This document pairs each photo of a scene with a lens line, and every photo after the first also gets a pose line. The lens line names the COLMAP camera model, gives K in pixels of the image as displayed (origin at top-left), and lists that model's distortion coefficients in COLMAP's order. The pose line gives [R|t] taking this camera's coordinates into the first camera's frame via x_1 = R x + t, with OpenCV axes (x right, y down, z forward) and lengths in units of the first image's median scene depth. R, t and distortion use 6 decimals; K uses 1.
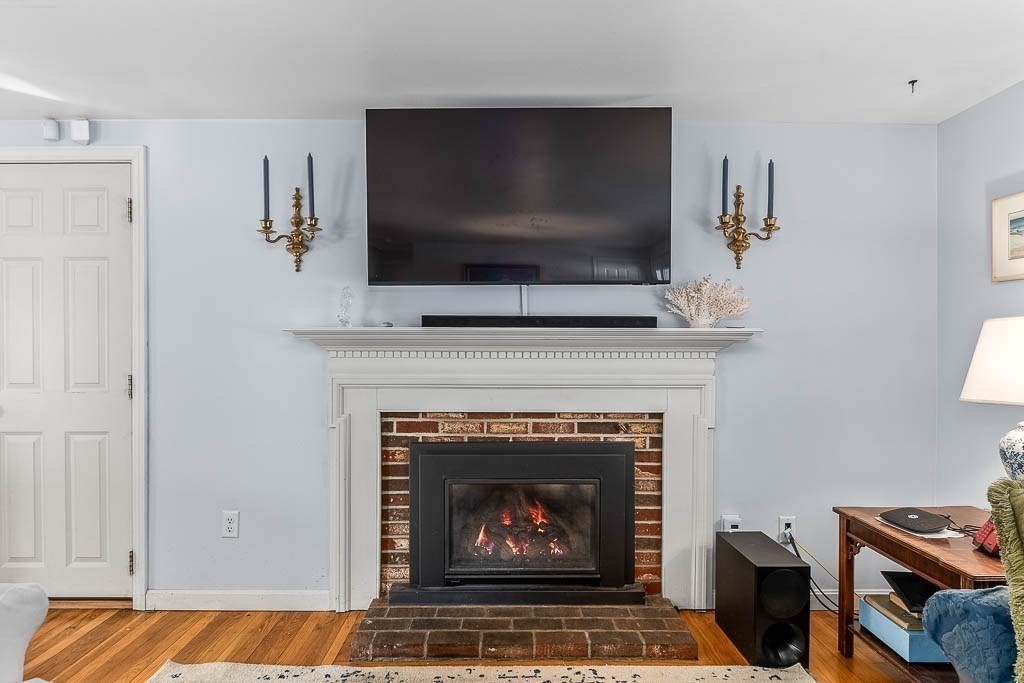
lens RADIAL K [[562.1, 0, 511.6], [0, 562.1, 349.2], [0, 0, 1]] dist [-0.004718, -0.000827]
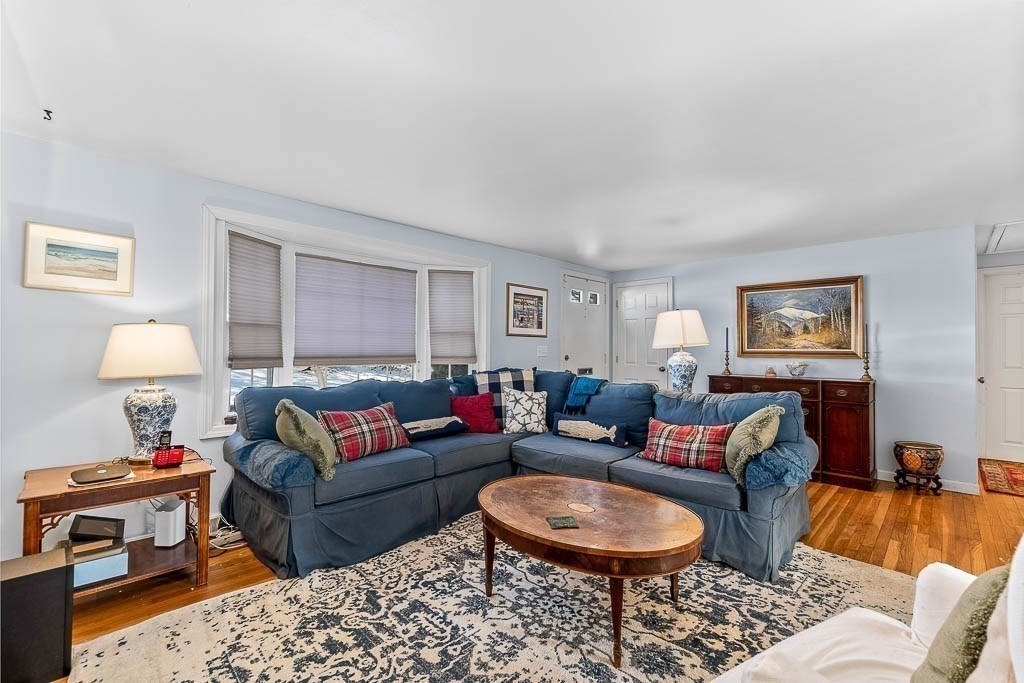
lens RADIAL K [[441.4, 0, 510.3], [0, 441.4, 341.5], [0, 0, 1]] dist [0.001187, -0.002961]
pose [[-0.709713, 0.006087, 0.704464, -0.520635], [-0.005375, 0.999887, -0.014054, 0.008078], [-0.704470, -0.013760, -0.709600, 0.819949]]
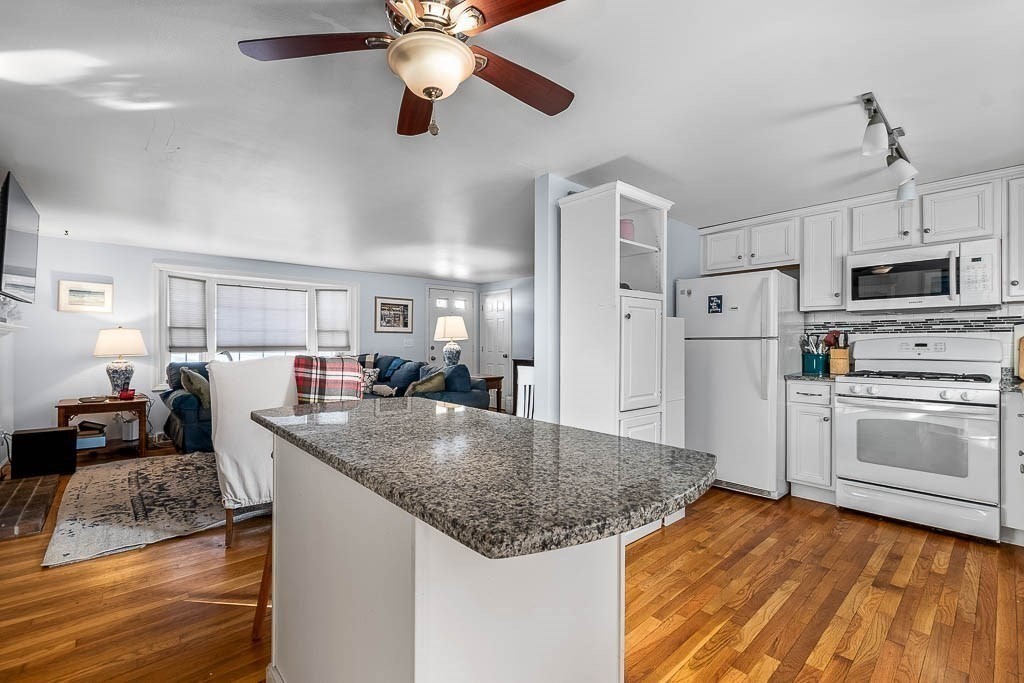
lens RADIAL K [[441.4, 0, 511.0], [0, 441.4, 342.1], [0, 0, 1]] dist [0.001187, -0.002961]
pose [[-0.667099, -0.001214, 0.744969, -1.766492], [-0.001224, 0.999999, 0.000533, 0.013861], [-0.744968, -0.000557, -0.667099, 0.707548]]
